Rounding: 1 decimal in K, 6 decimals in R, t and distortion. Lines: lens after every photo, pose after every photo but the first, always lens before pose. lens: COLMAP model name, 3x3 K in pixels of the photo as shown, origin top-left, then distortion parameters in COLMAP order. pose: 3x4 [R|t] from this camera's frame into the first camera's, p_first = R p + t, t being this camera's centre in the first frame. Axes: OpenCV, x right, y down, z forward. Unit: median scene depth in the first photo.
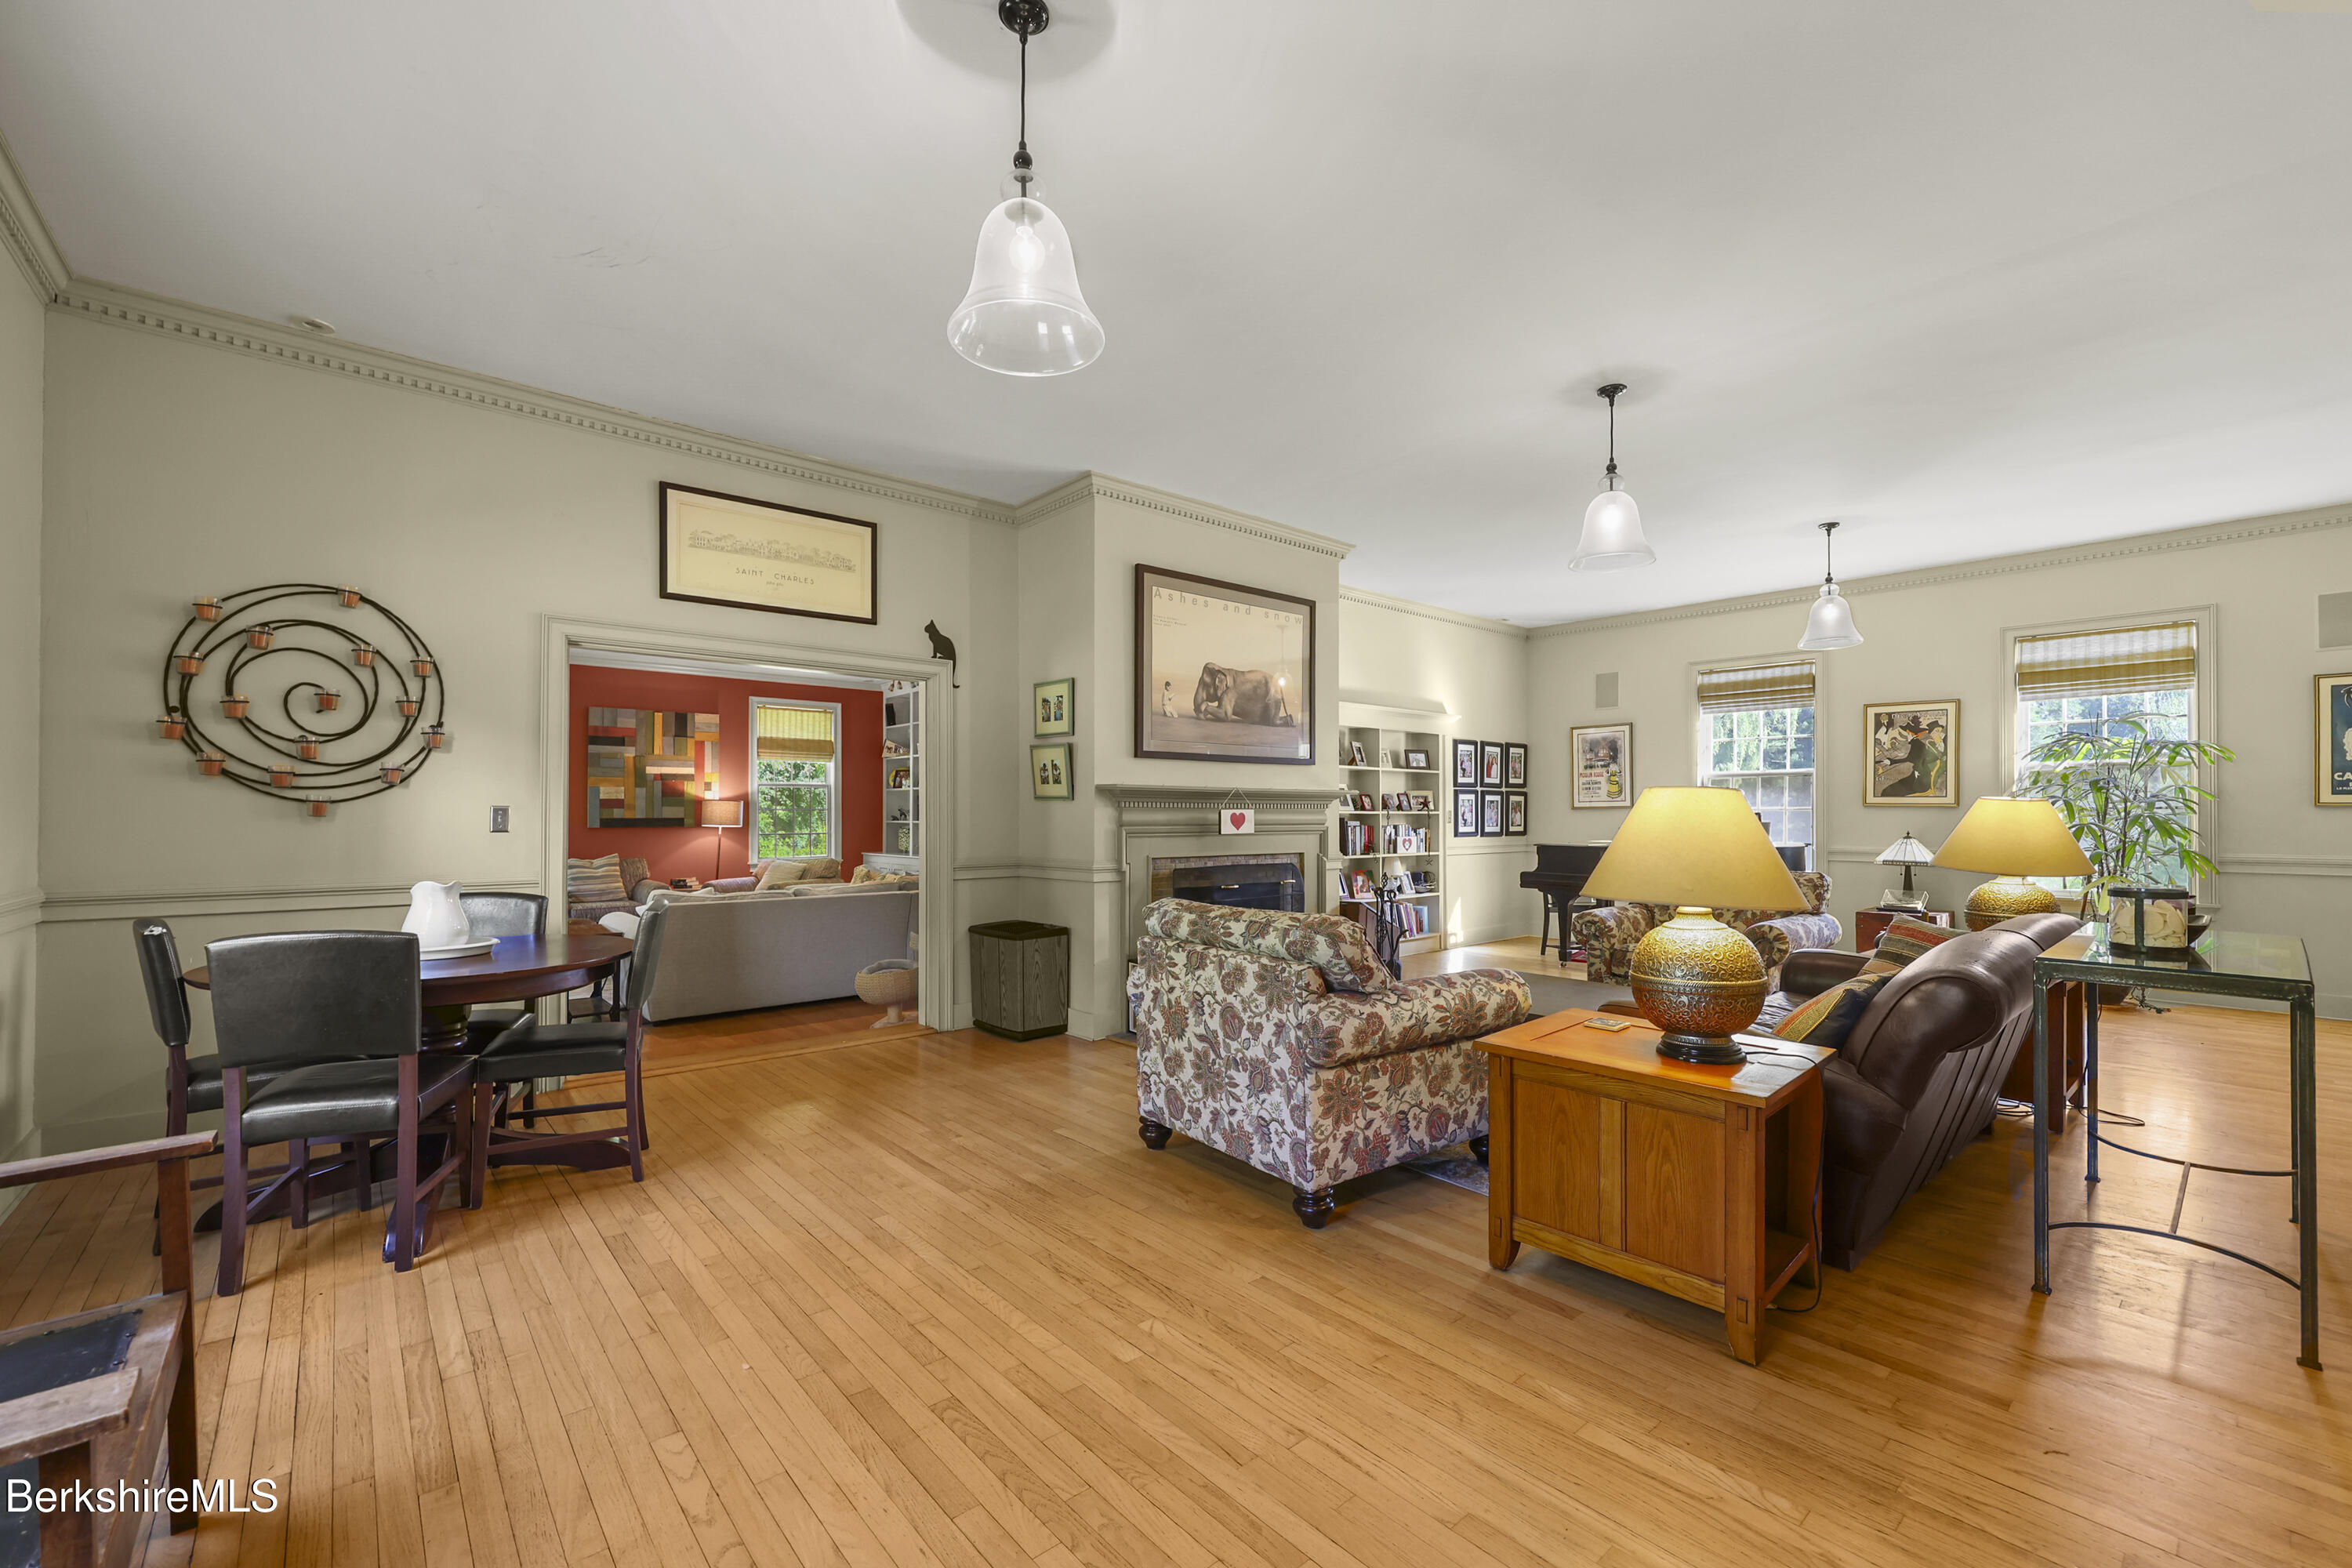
lens RADIAL K [[964.7, 0, 1192.9], [0, 964.7, 786.4], [0, 0, 1]] dist [-0.002087, -0.000103]
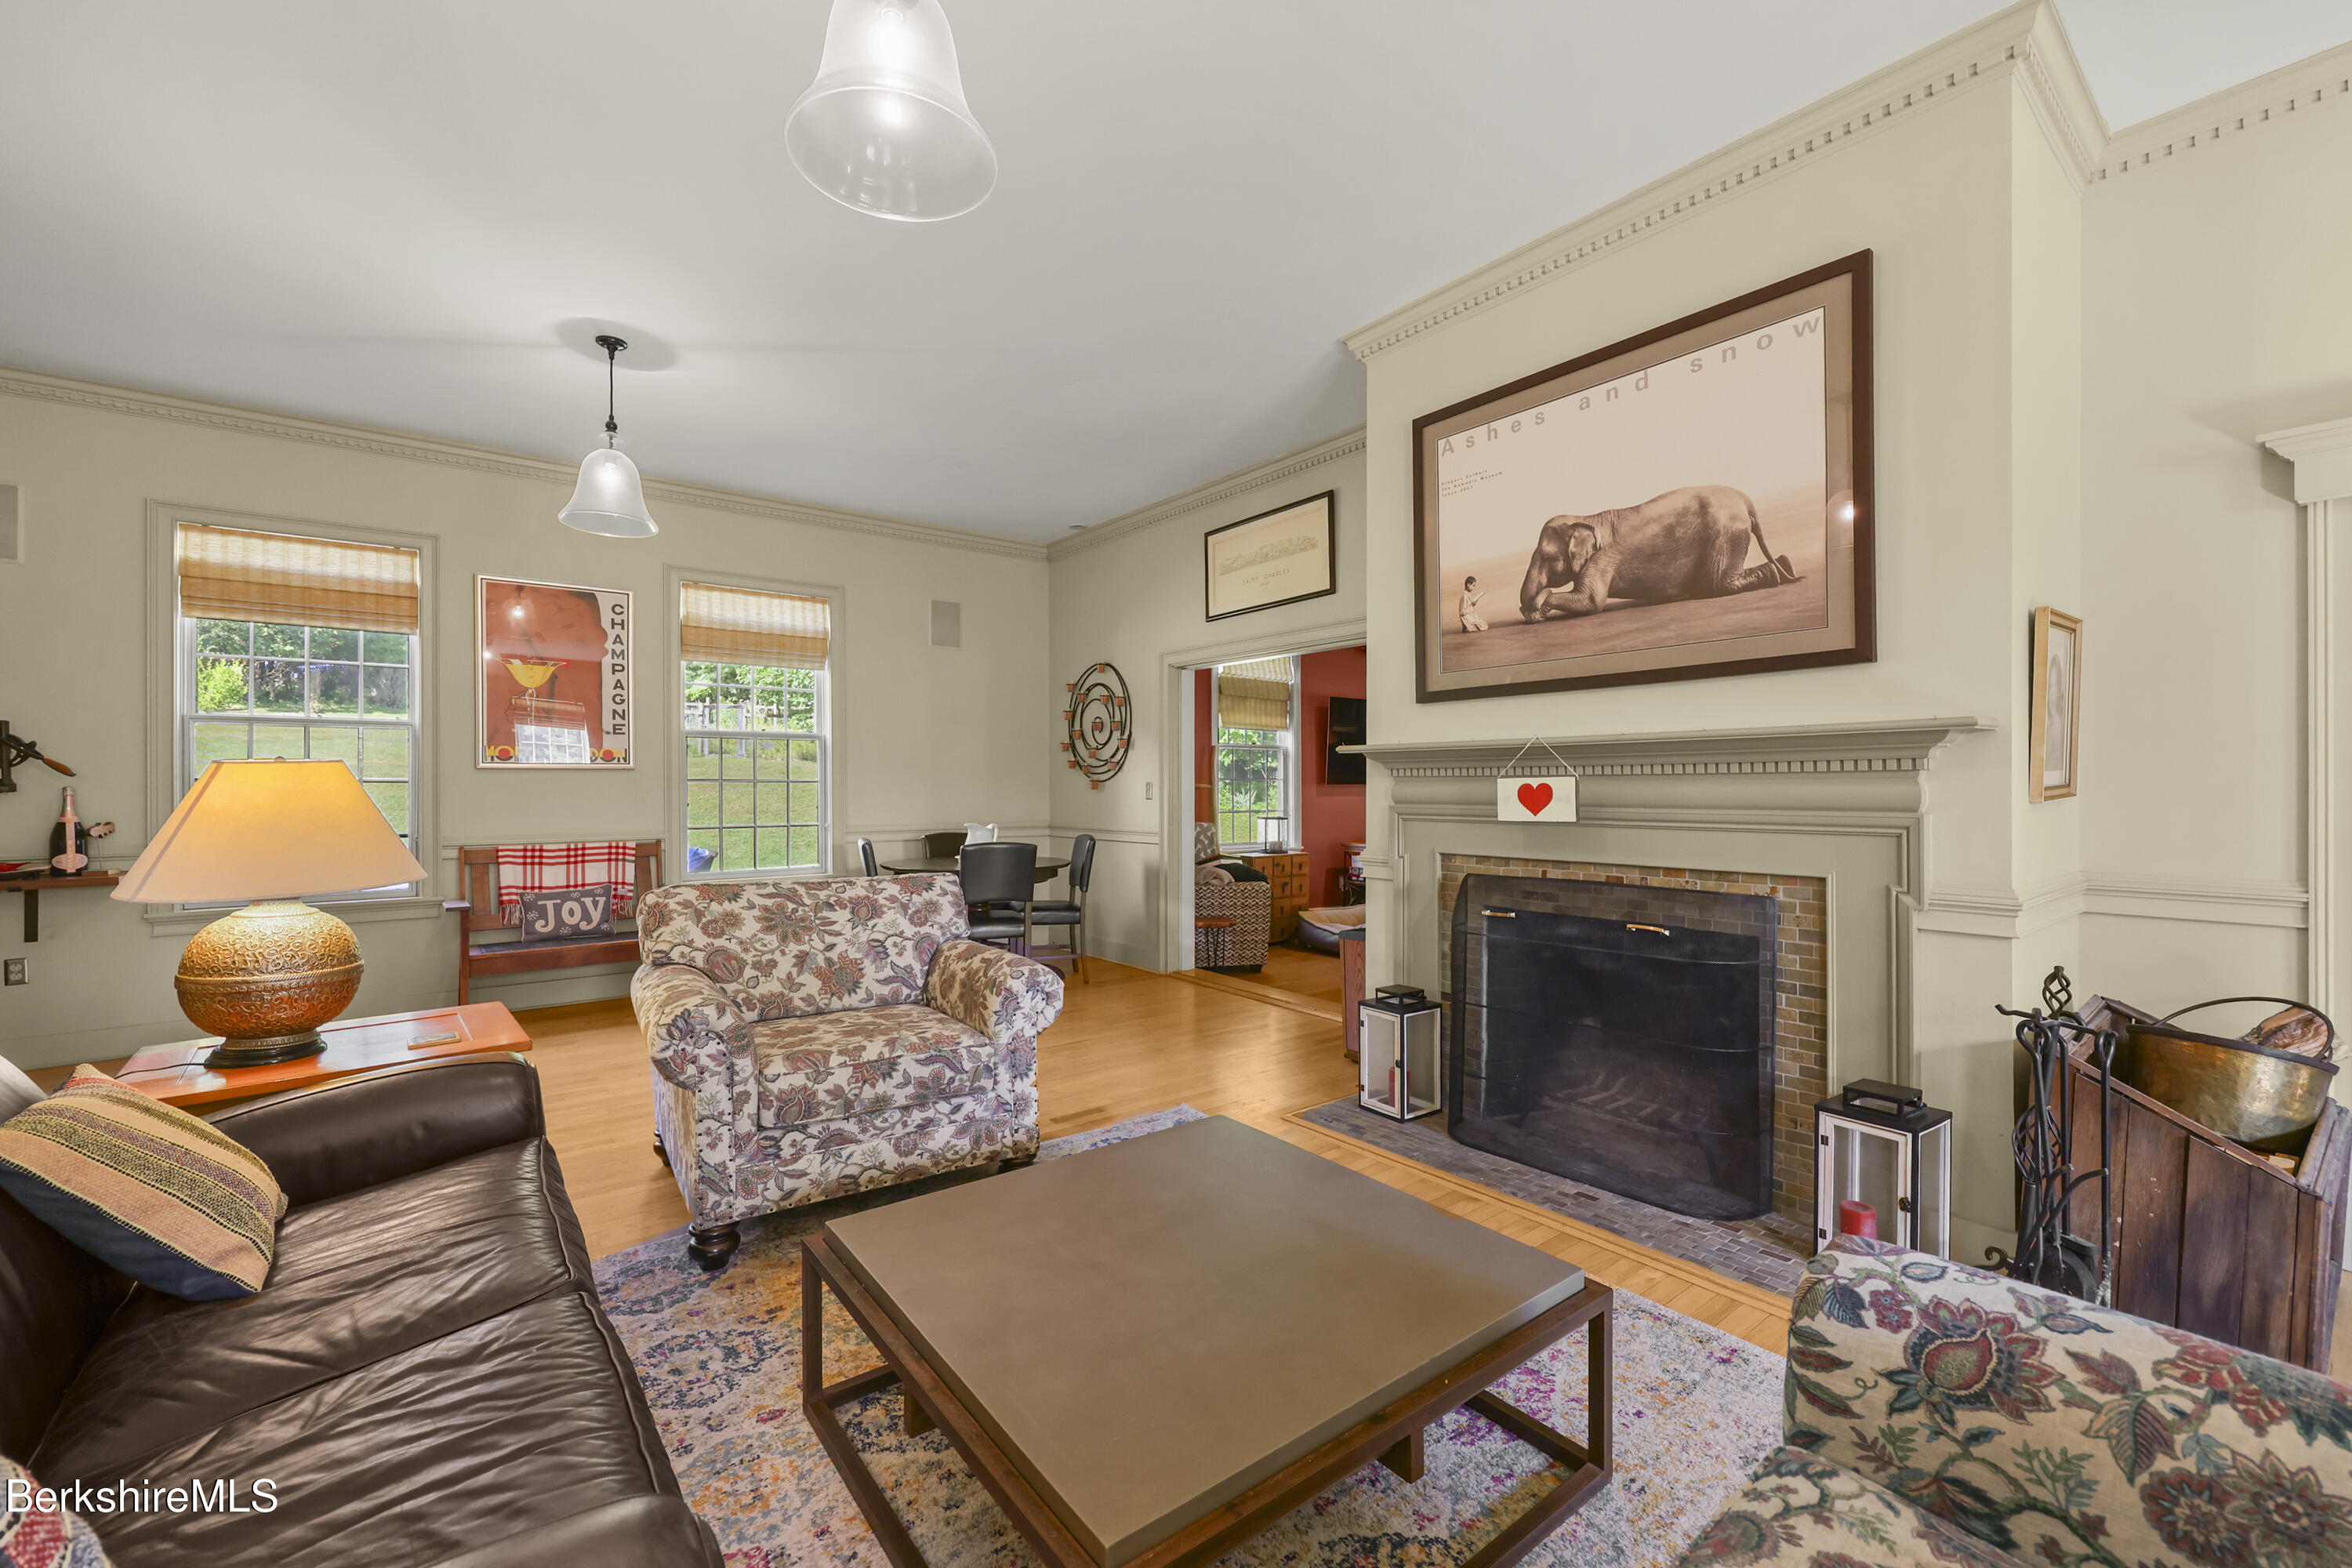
lens RADIAL K [[964.7, 0, 1192.9], [0, 964.7, 786.4], [0, 0, 1]] dist [-0.002087, -0.000103]
pose [[-0.054450, -0.001770, -0.998515, 0.625066], [0.027561, 0.999615, -0.003275, 0.026244], [0.998136, -0.027698, -0.054381, 0.861255]]
